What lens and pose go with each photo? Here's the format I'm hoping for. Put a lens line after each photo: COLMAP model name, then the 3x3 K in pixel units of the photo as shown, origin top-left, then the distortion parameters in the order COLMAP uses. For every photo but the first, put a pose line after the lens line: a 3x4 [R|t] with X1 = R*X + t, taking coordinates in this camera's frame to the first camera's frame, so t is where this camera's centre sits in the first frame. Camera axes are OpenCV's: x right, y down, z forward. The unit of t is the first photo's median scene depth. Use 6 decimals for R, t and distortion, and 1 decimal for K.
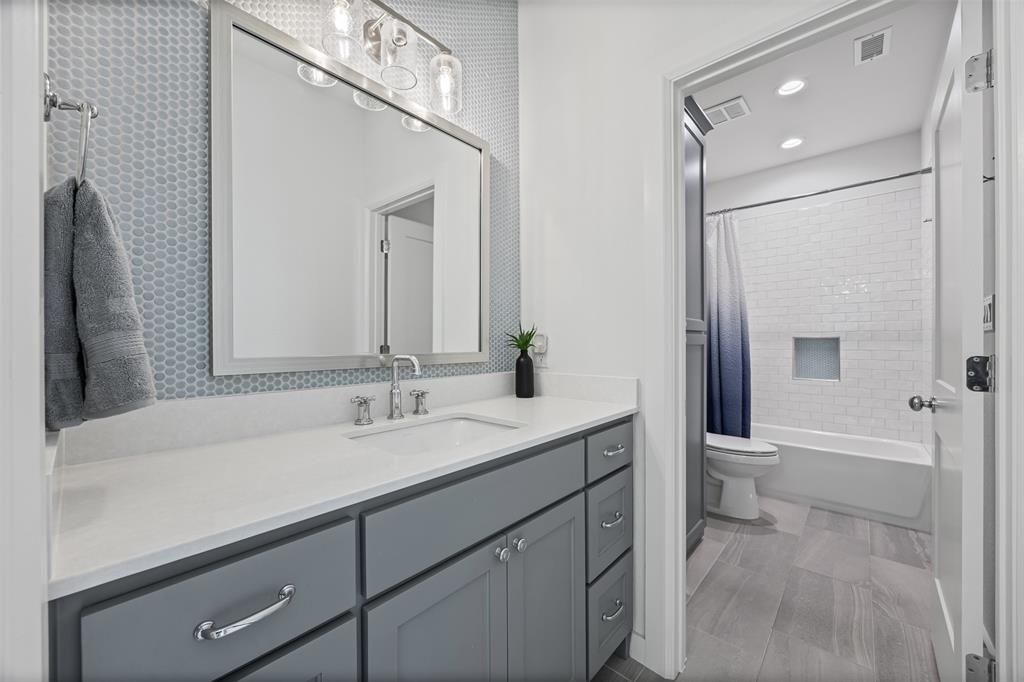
lens RADIAL K [[393.8, 0, 514.8], [0, 393.8, 339.3], [0, 0, 1]] dist [0.001670, 0.000062]
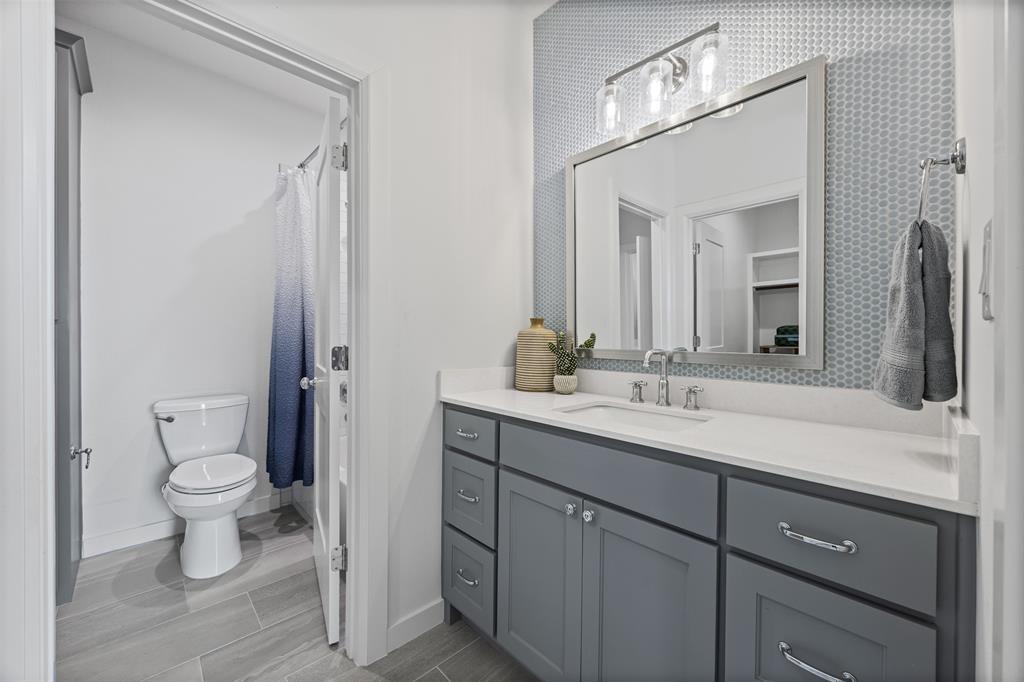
lens RADIAL K [[393.8, 0, 515.3], [0, 393.8, 341.9], [0, 0, 1]] dist [0.001670, 0.000062]
pose [[-0.091515, 0.011415, -0.995738, 0.856718], [0.013975, 0.999851, 0.010177, -0.006735], [0.995706, -0.012984, -0.091660, 0.643702]]
